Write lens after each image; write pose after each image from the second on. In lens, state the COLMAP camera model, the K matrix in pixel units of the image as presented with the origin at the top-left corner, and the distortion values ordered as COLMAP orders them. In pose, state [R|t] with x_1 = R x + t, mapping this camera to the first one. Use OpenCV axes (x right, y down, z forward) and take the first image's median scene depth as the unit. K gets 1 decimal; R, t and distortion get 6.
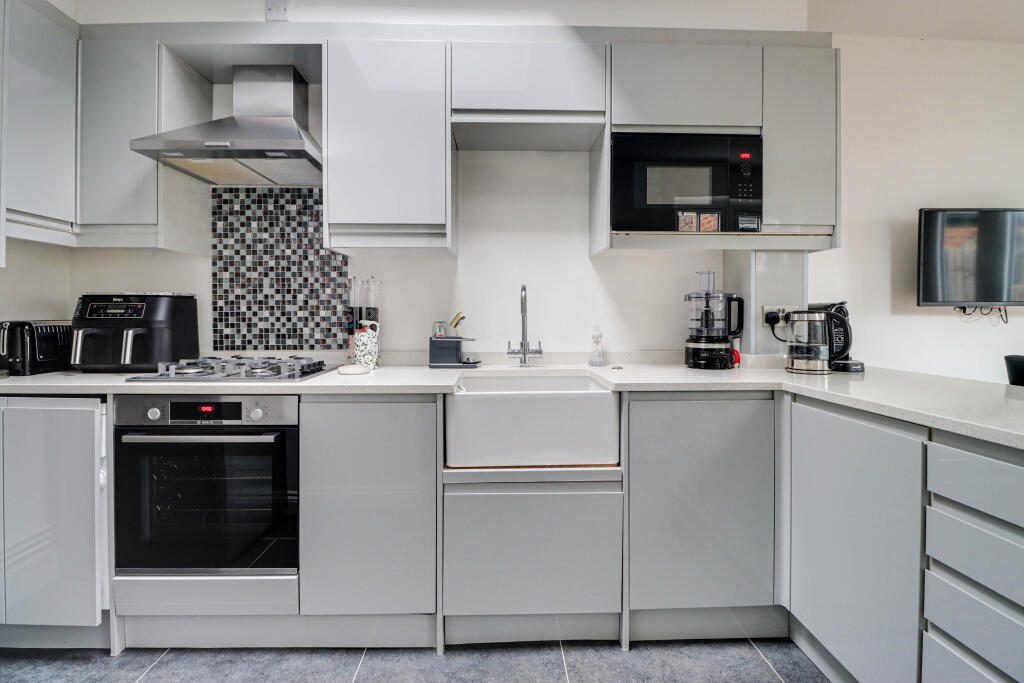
lens RADIAL K [[476.9, 0, 510.8], [0, 476.9, 317.9], [0, 0, 1]] dist [-0.020774, -0.001181]
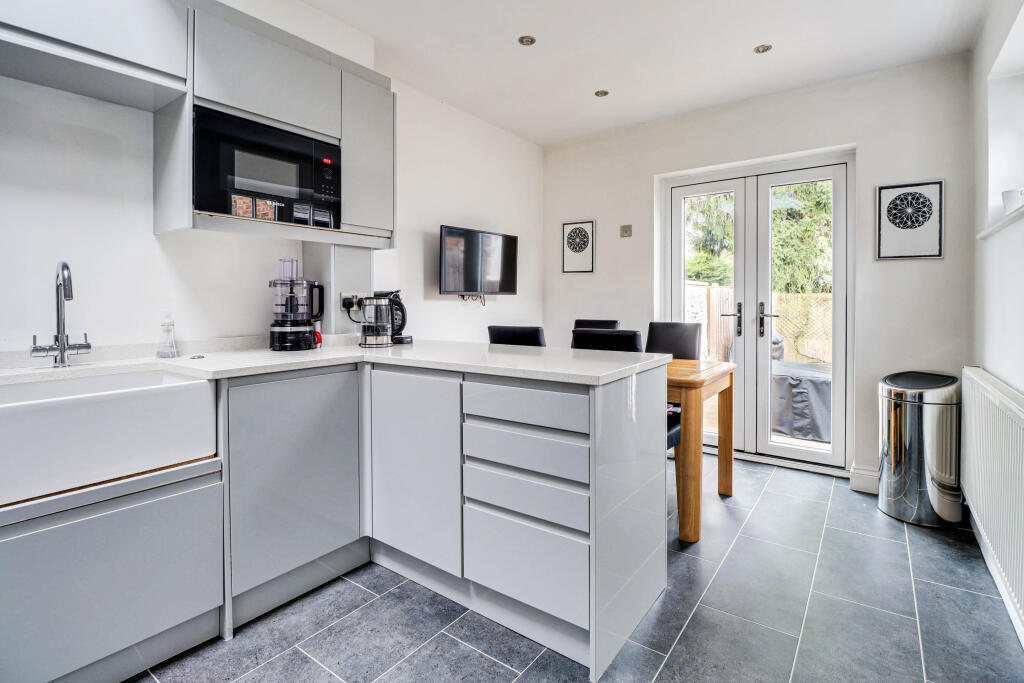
lens RADIAL K [[491.5, 0, 510.7], [0, 491.5, 306.5], [0, 0, 1]] dist [-0.043539, -0.000303]
pose [[0.614430, -0.008966, 0.788921, -0.162324], [0.004554, 0.999959, 0.007818, 0.001371], [-0.788959, -0.001211, 0.614445, -0.070648]]
